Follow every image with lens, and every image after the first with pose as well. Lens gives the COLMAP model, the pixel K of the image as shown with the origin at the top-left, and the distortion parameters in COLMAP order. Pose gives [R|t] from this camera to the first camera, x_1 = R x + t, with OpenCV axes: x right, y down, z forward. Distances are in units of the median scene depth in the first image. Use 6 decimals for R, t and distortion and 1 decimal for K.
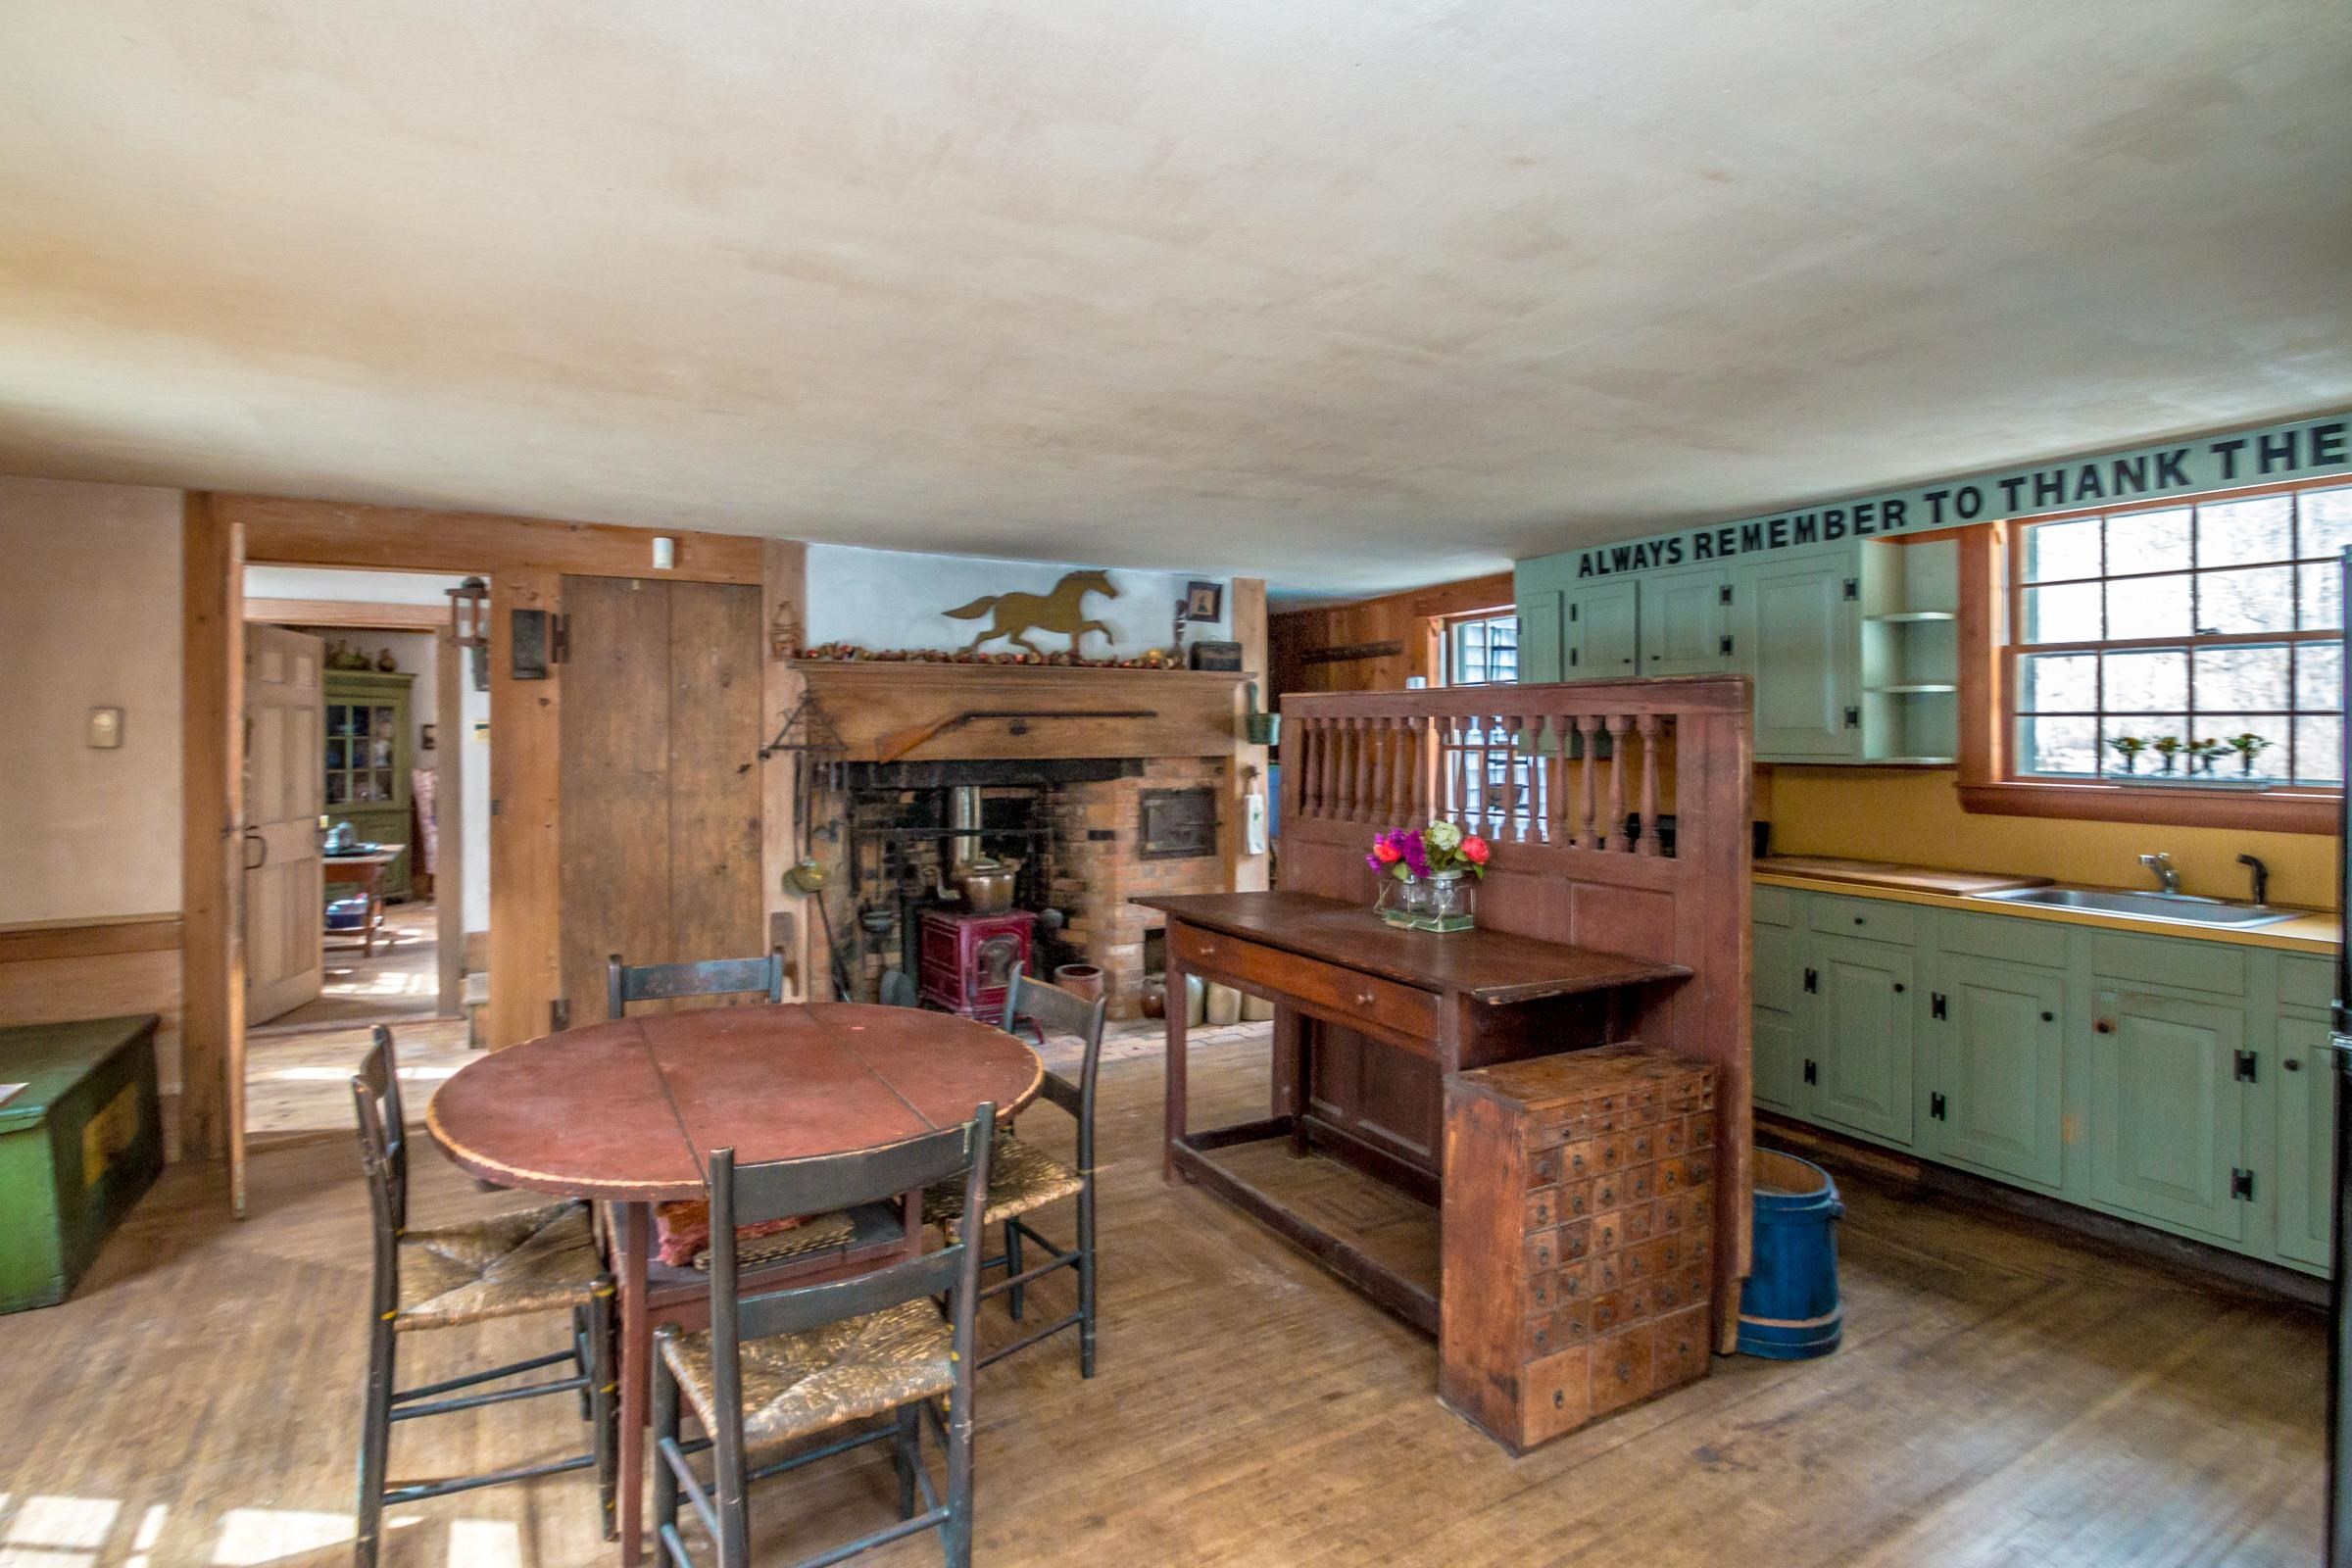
lens RADIAL K [[1130.4, 0, 1127.6], [0, 1130.4, 740.4], [0, 0, 1]] dist [0.010069, -0.005254]
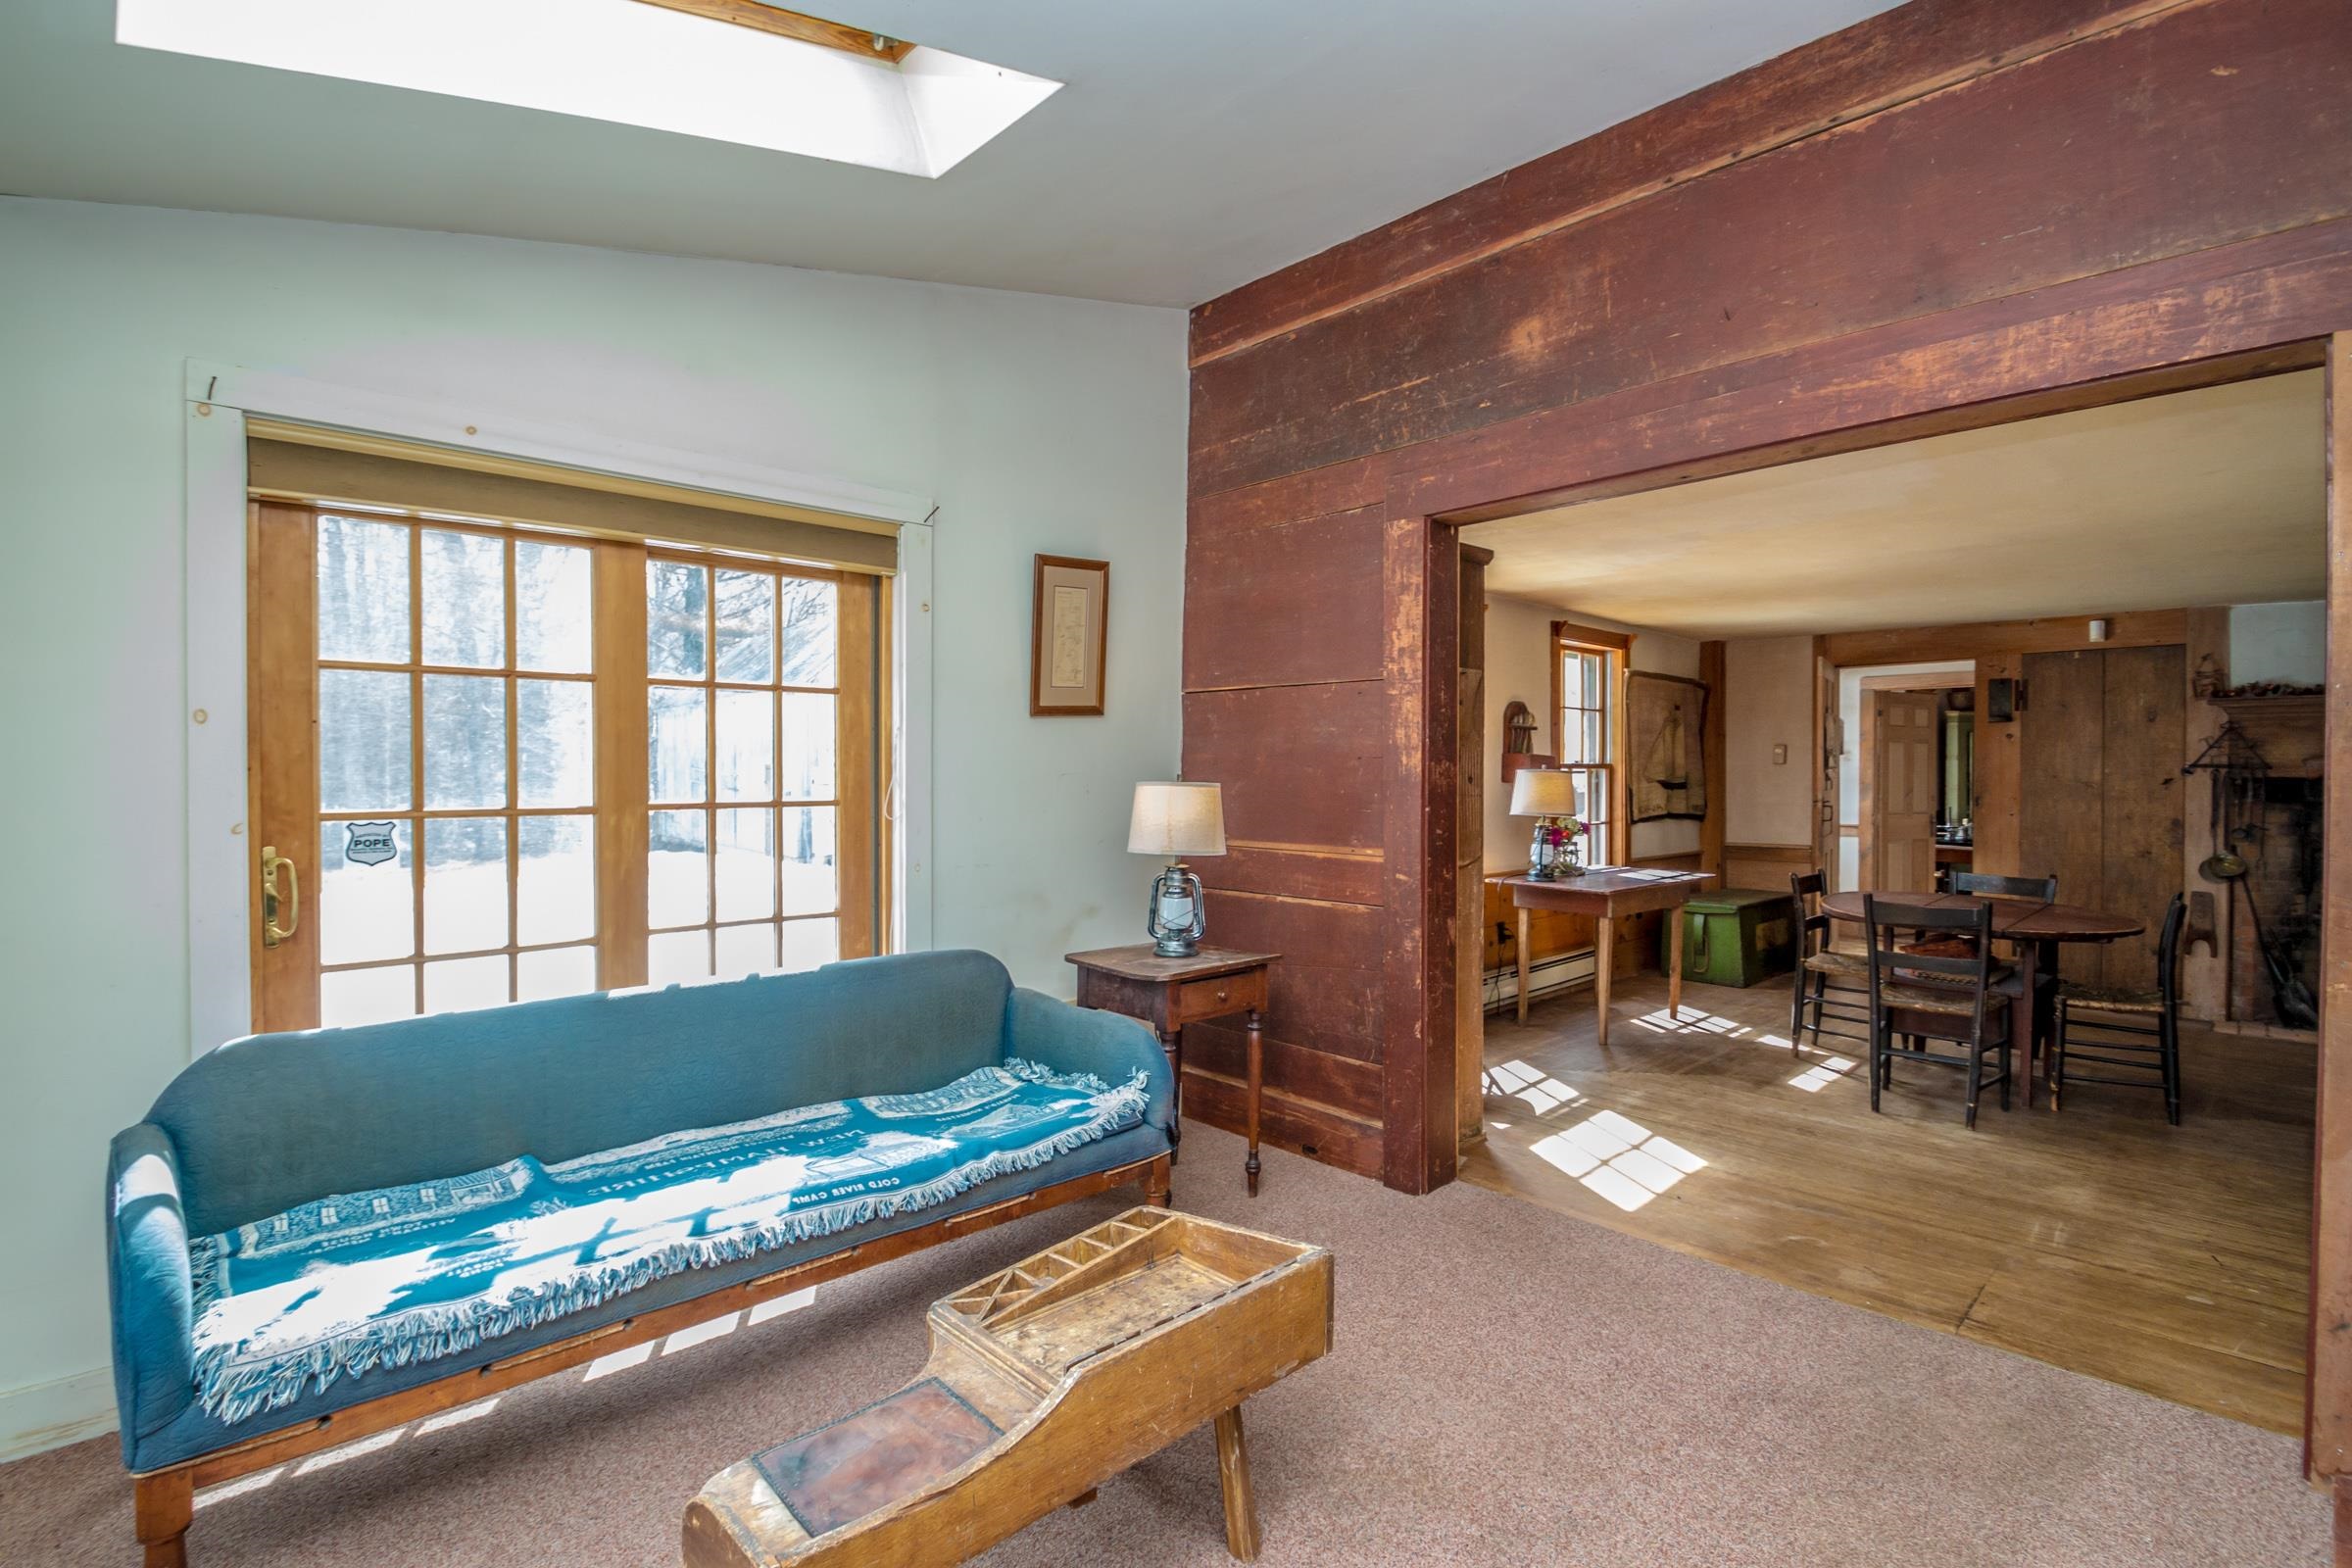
lens RADIAL K [[1130.4, 0, 1184.3], [0, 1130.4, 787.4], [0, 0, 1]] dist [0.010069, -0.005254]
pose [[0.261617, 0.021575, -0.964931, 0.669414], [-0.003236, 0.999764, 0.021476, 0.006846], [0.965166, -0.002496, 0.261625, -0.493566]]
